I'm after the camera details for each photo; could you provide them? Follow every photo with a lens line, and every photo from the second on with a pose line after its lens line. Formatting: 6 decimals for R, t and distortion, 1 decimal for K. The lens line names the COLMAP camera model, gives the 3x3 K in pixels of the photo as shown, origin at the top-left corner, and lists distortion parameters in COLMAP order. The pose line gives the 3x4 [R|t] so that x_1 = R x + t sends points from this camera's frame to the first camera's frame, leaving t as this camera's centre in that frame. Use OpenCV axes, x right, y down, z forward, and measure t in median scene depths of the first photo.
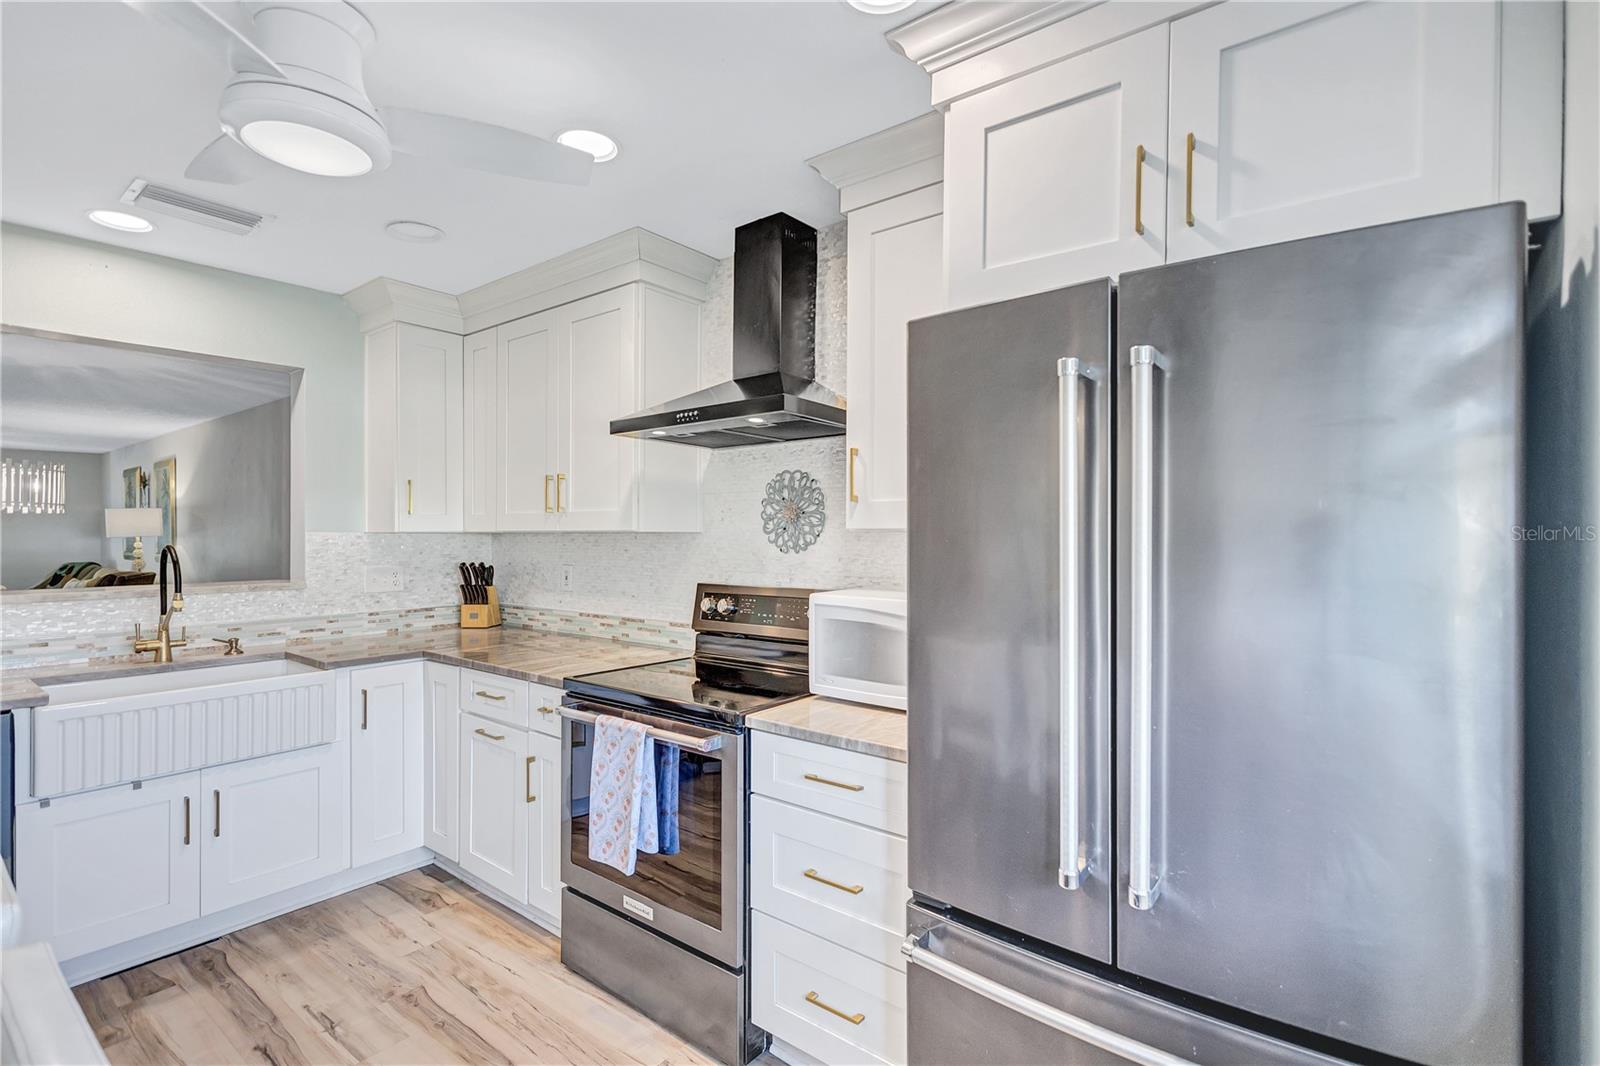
lens RADIAL K [[741.7, 0, 802.3], [0, 741.7, 532.9], [0, 0, 1]] dist [0.009968, -0.000473]
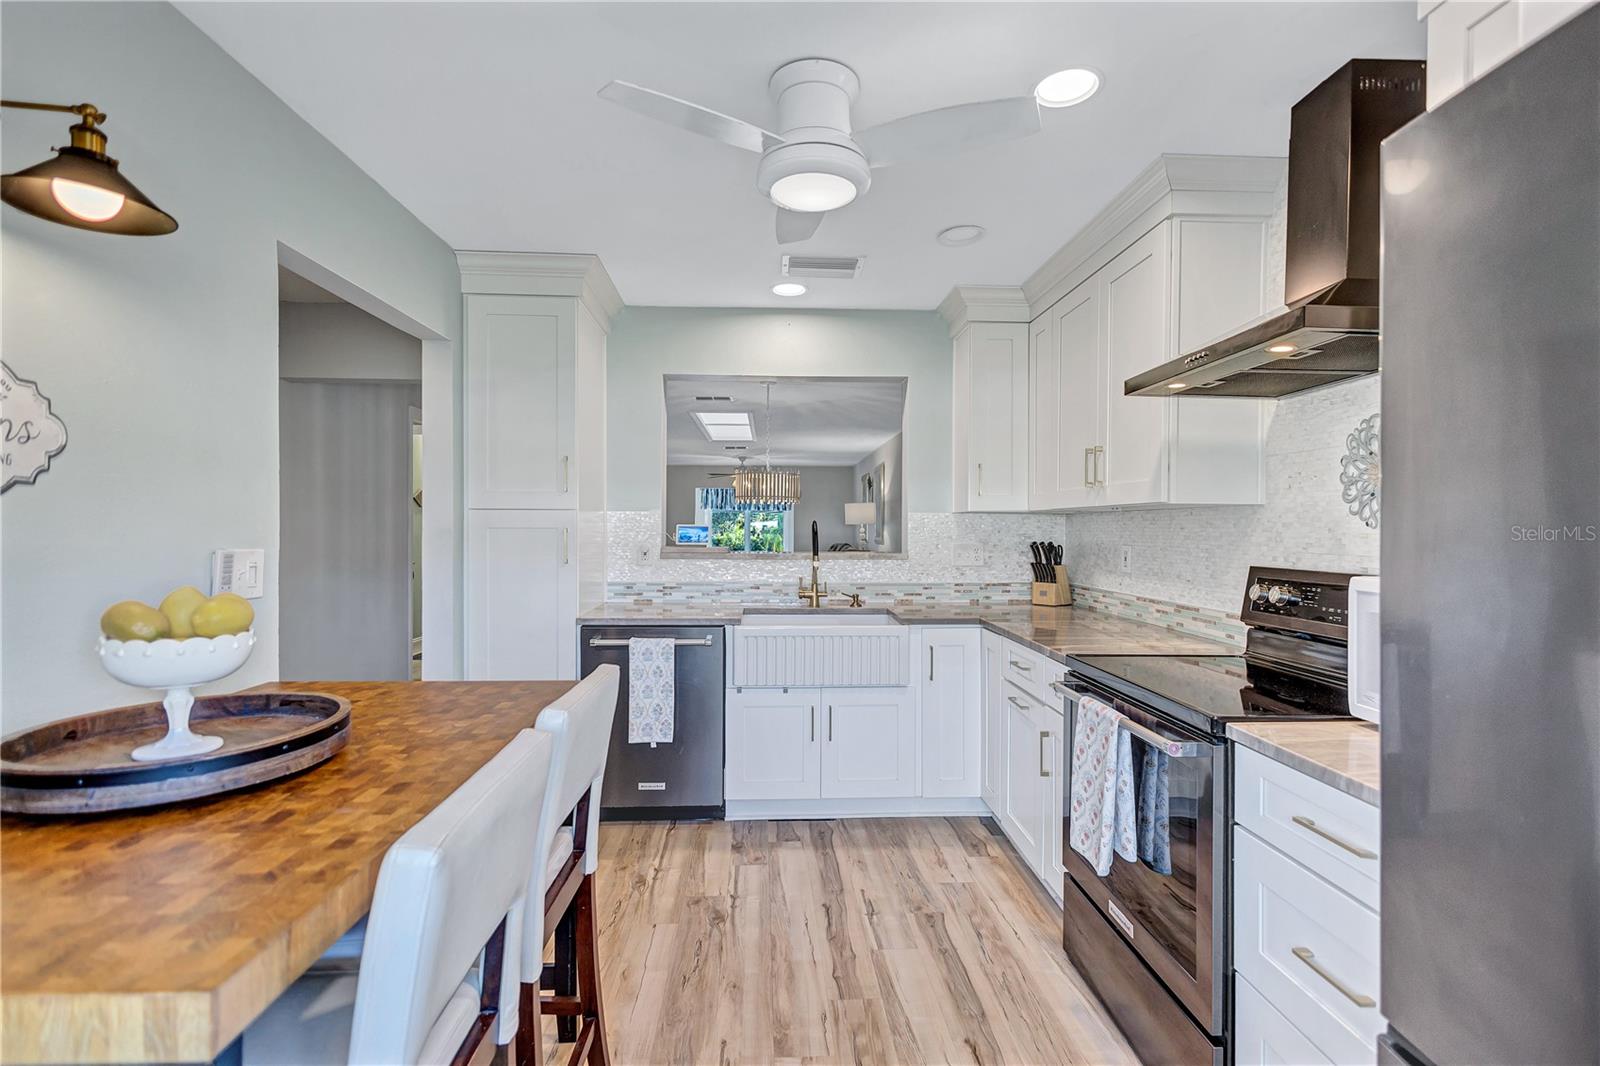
lens RADIAL K [[741.7, 0, 806.6], [0, 741.7, 531.2], [0, 0, 1]] dist [0.009968, -0.000473]
pose [[0.661481, 0.006879, -0.749931, 0.156036], [-0.002611, 0.999973, 0.006869, 0.026459], [0.749958, -0.002585, 0.661481, 0.099297]]
